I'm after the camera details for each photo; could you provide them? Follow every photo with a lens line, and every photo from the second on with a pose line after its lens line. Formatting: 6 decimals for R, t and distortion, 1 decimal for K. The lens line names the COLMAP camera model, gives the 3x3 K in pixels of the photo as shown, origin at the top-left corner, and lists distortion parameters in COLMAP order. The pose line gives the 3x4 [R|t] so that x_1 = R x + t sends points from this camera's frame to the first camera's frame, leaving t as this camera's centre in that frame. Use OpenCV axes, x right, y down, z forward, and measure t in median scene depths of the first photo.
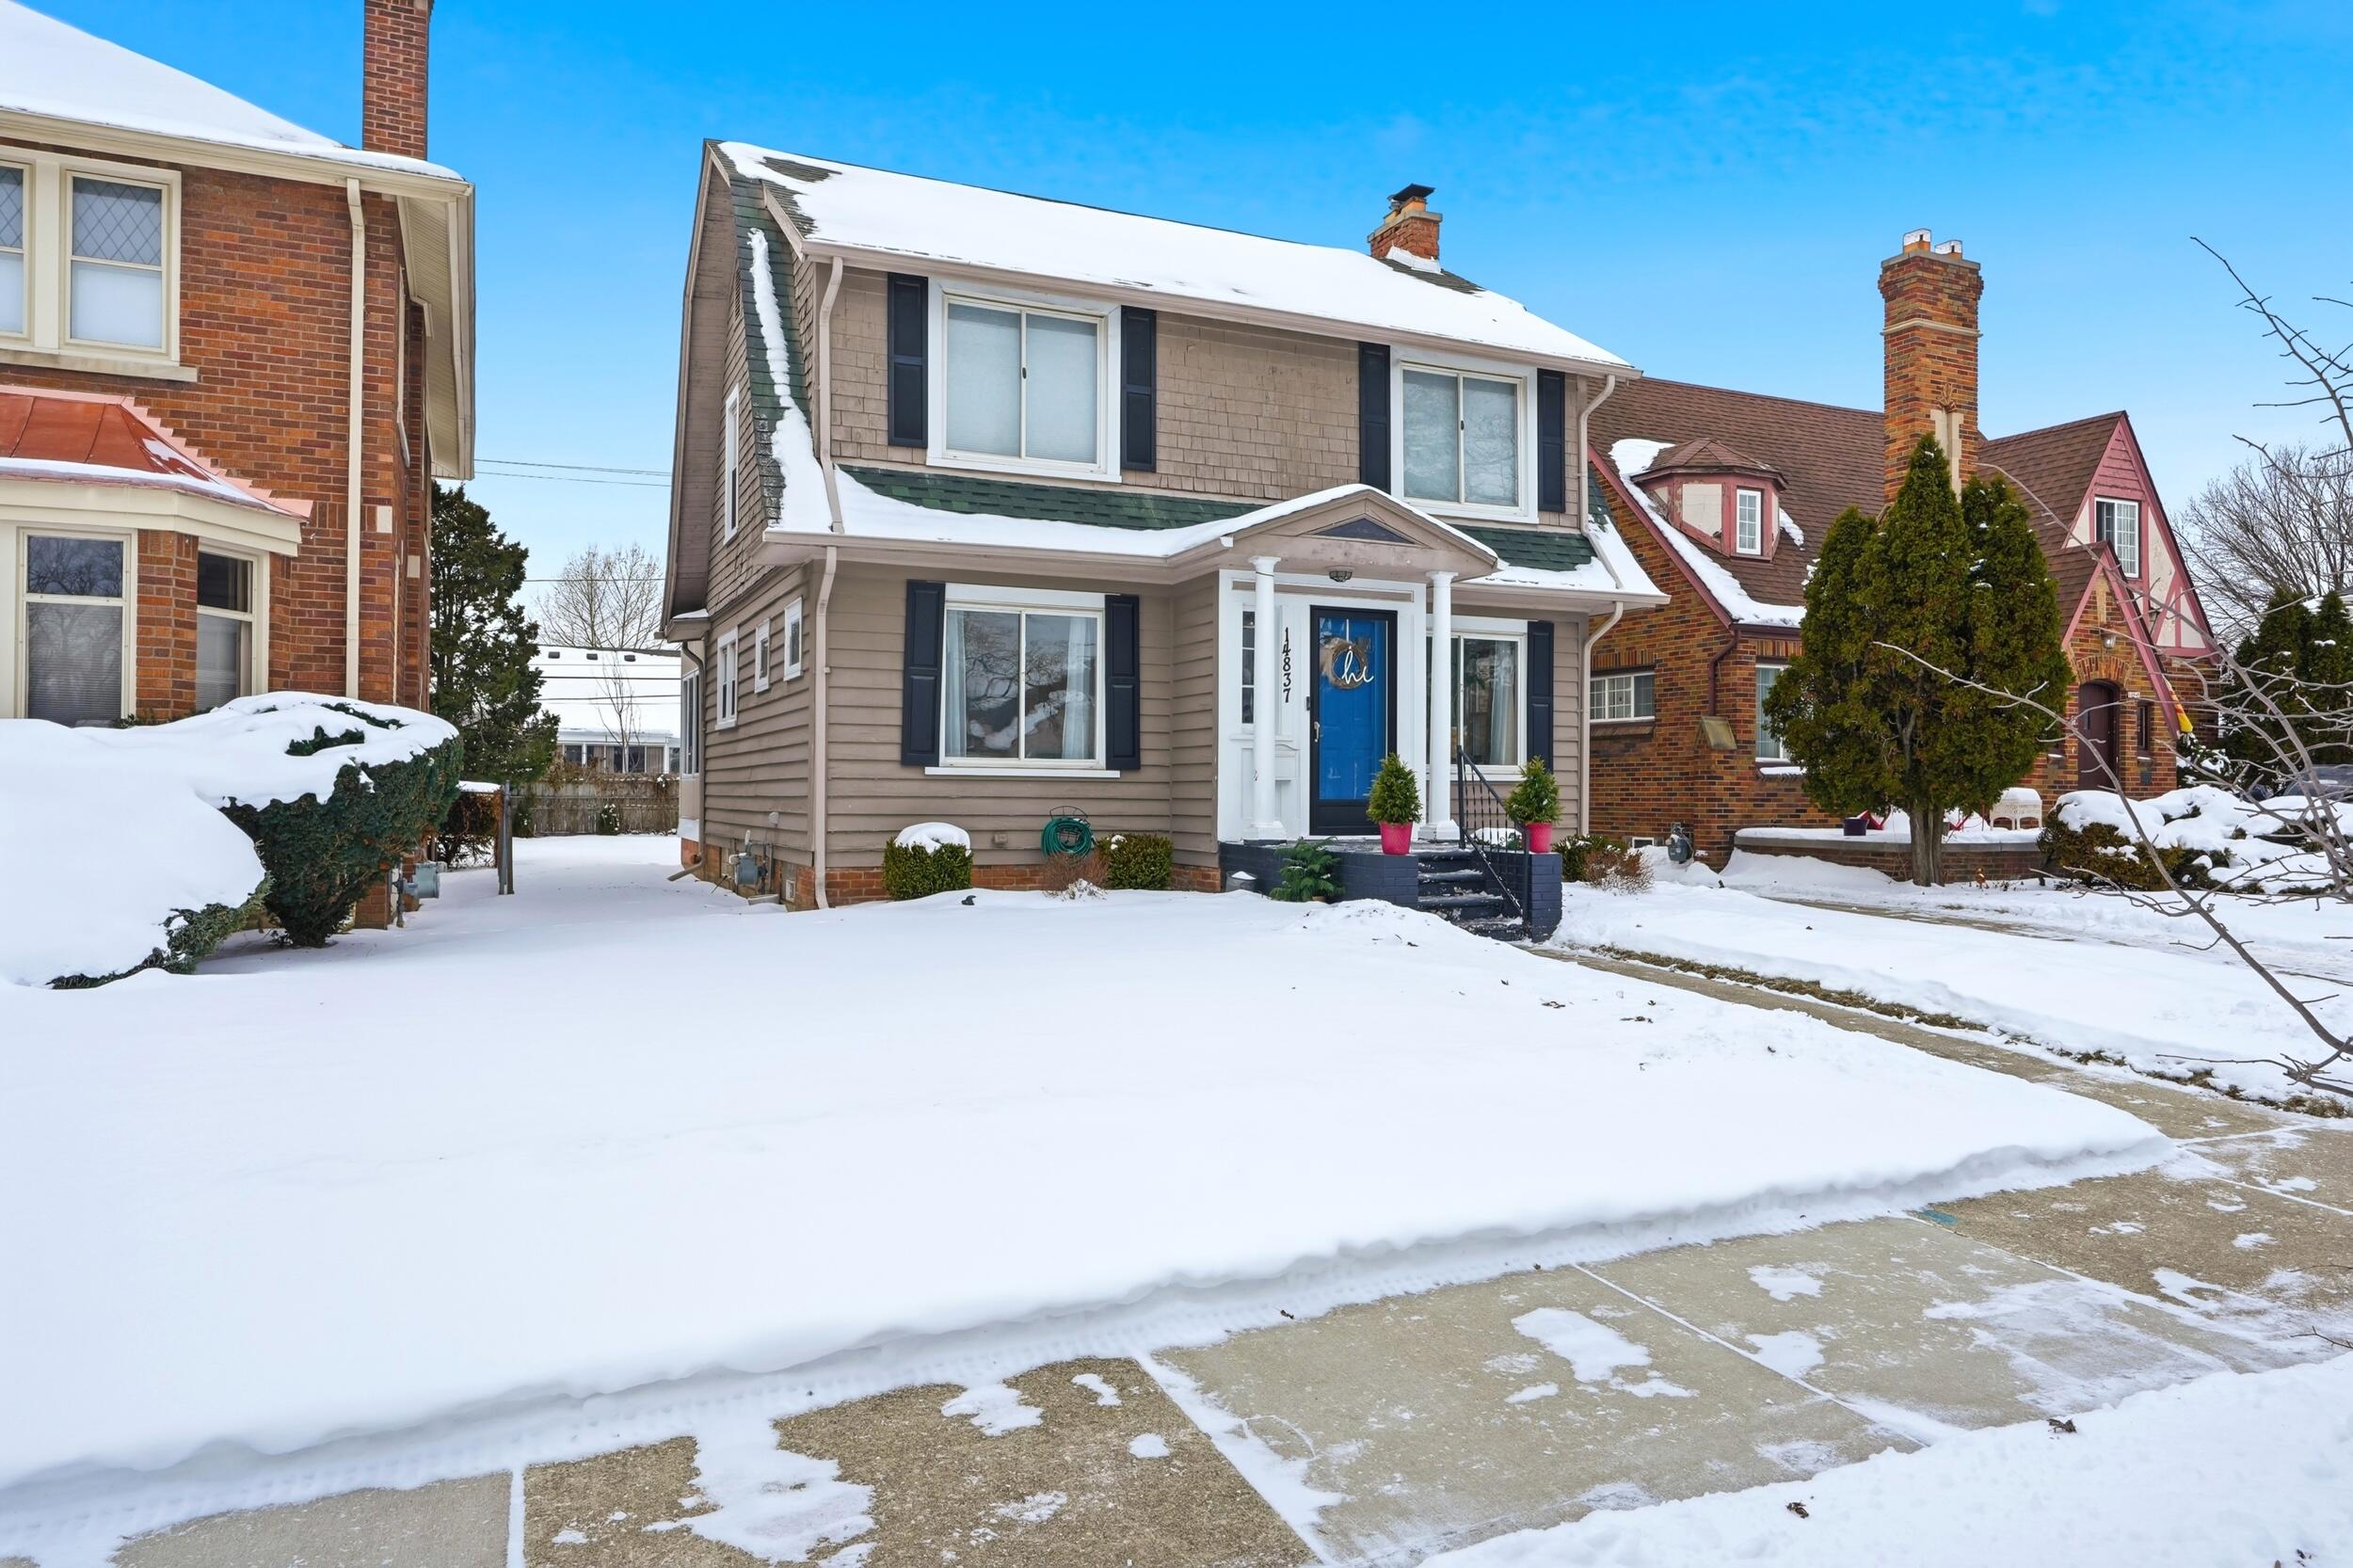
lens RADIAL K [[1489.0, 0, 1175.7], [0, 1489.0, 791.5], [0, 0, 1]] dist [0.000374, 0.002834]
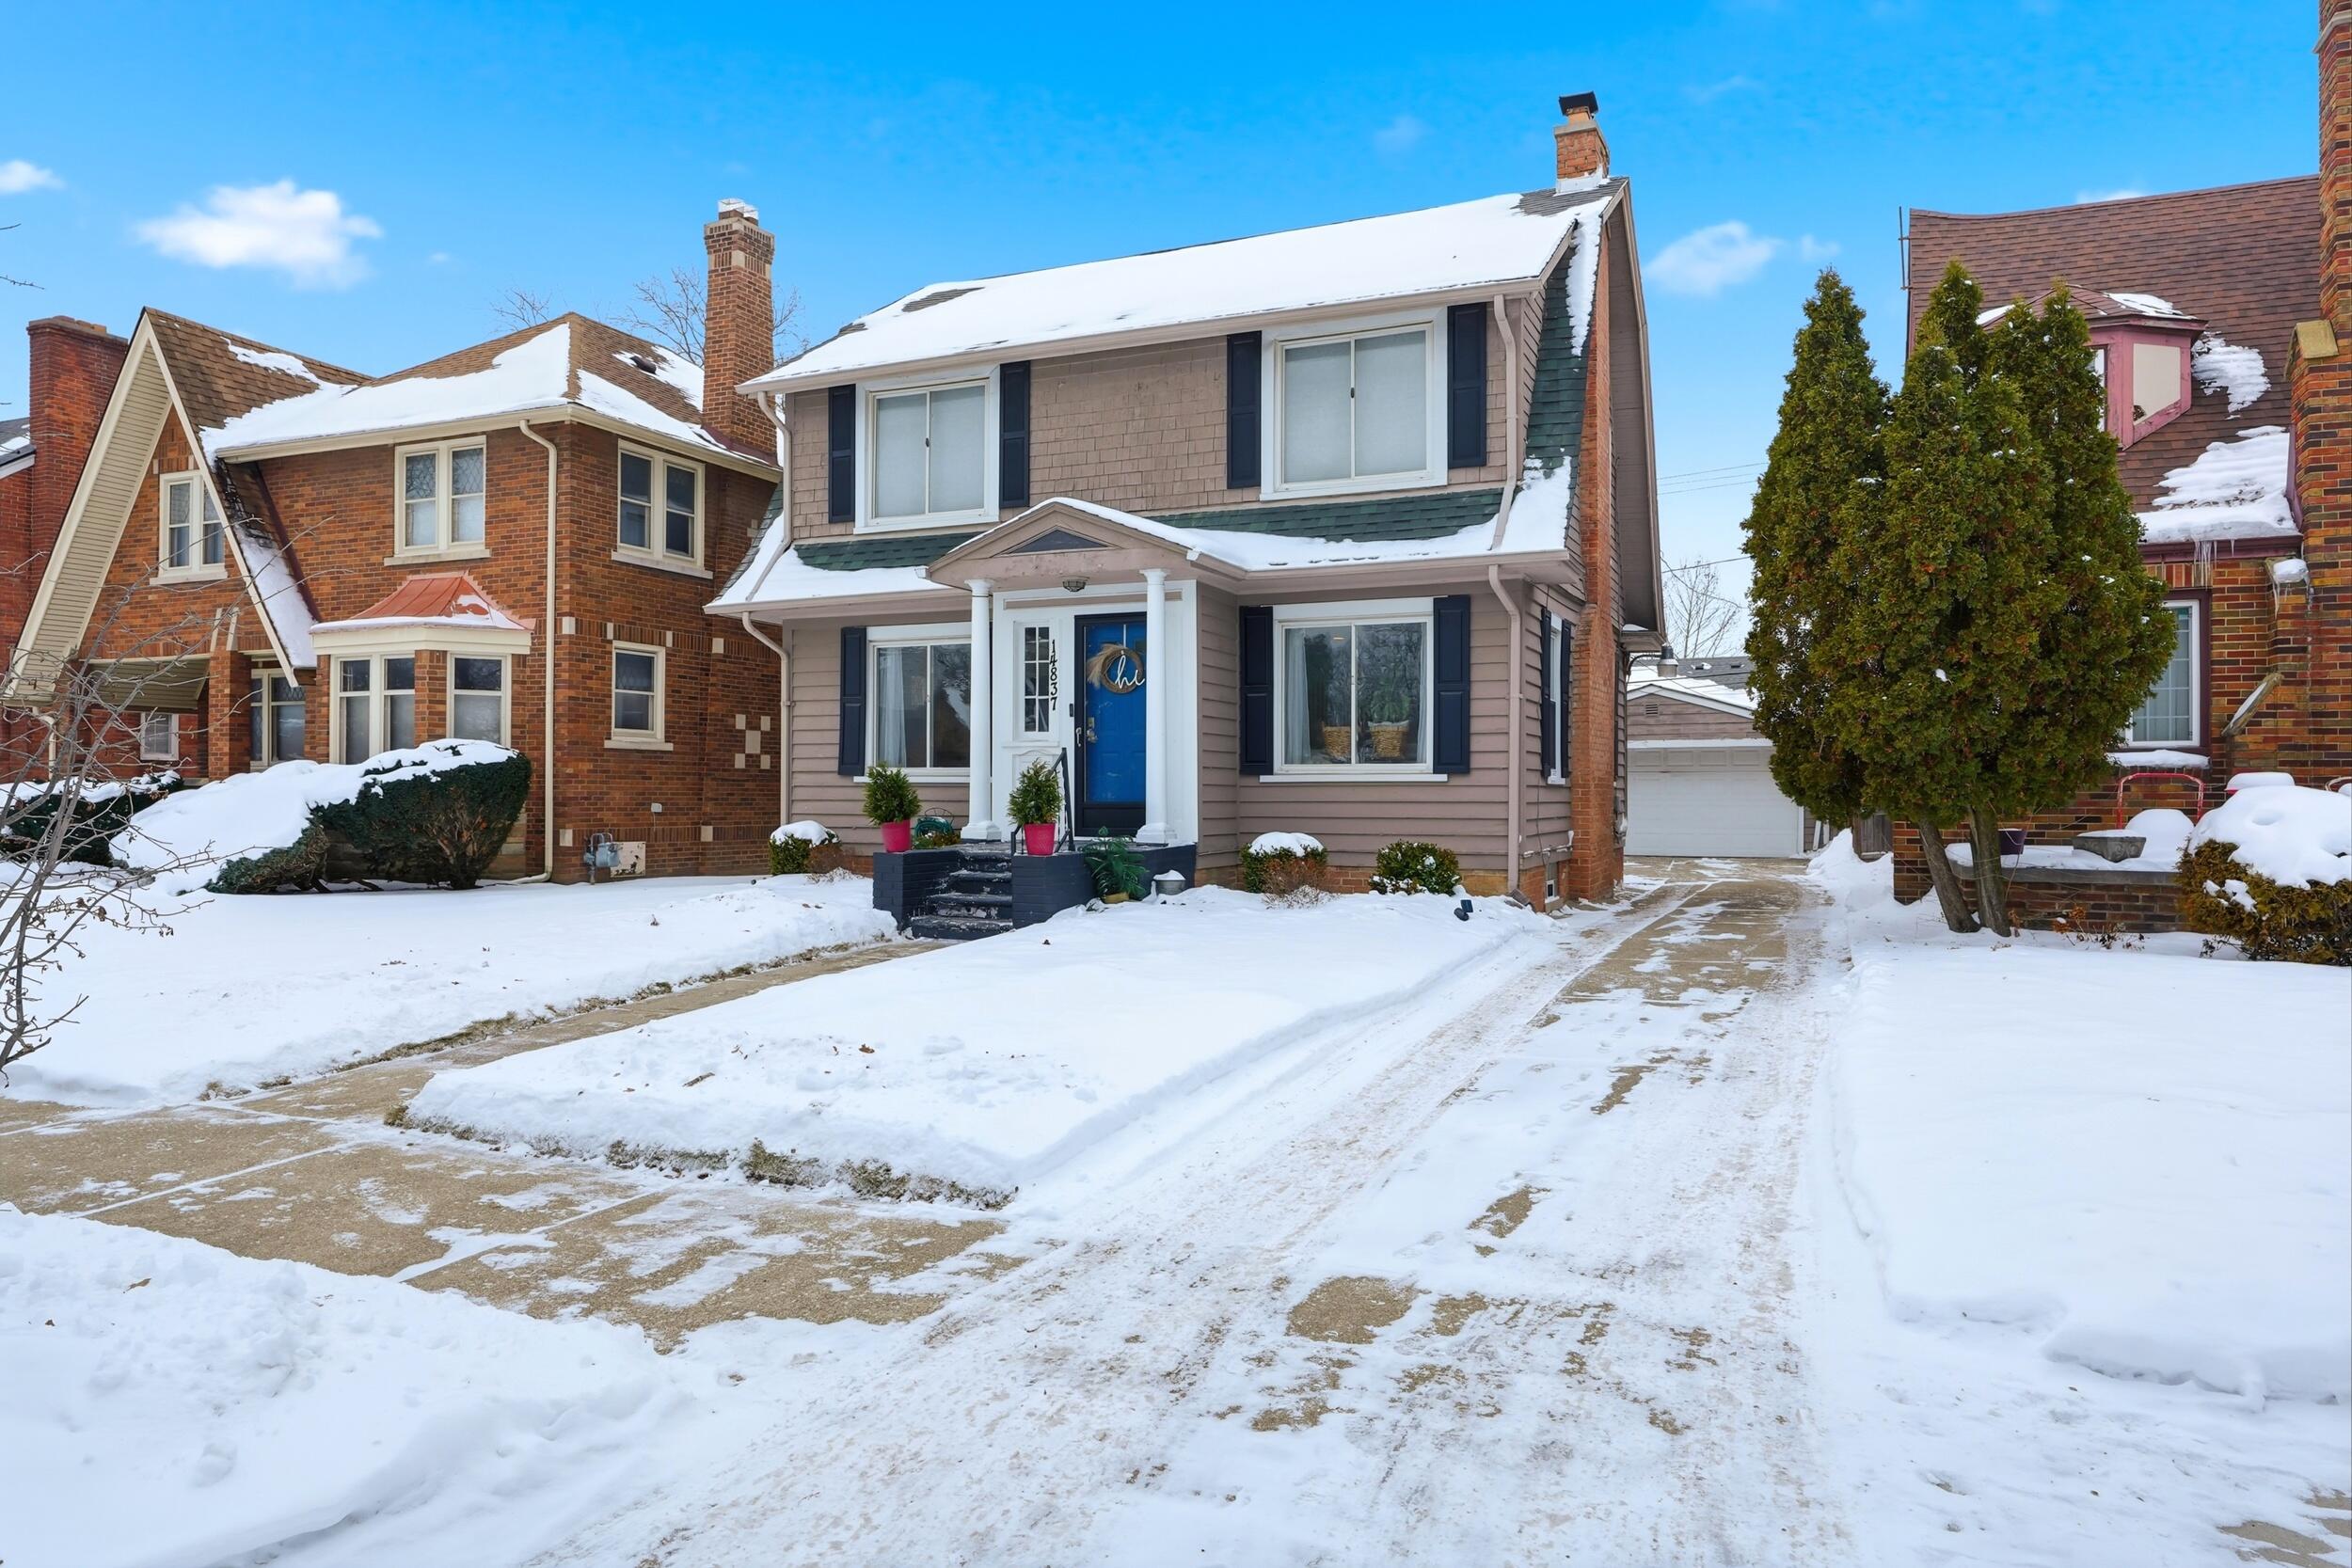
lens RADIAL K [[1488.2, 0, 1172.1], [0, 1488.2, 781.5], [0, 0, 1]] dist [0.000374, 0.002834]
pose [[0.675984, -0.012598, -0.736808, 0.866585], [0.002947, 0.999892, -0.014393, 0.005924], [0.736910, 0.007558, 0.675948, 0.332938]]
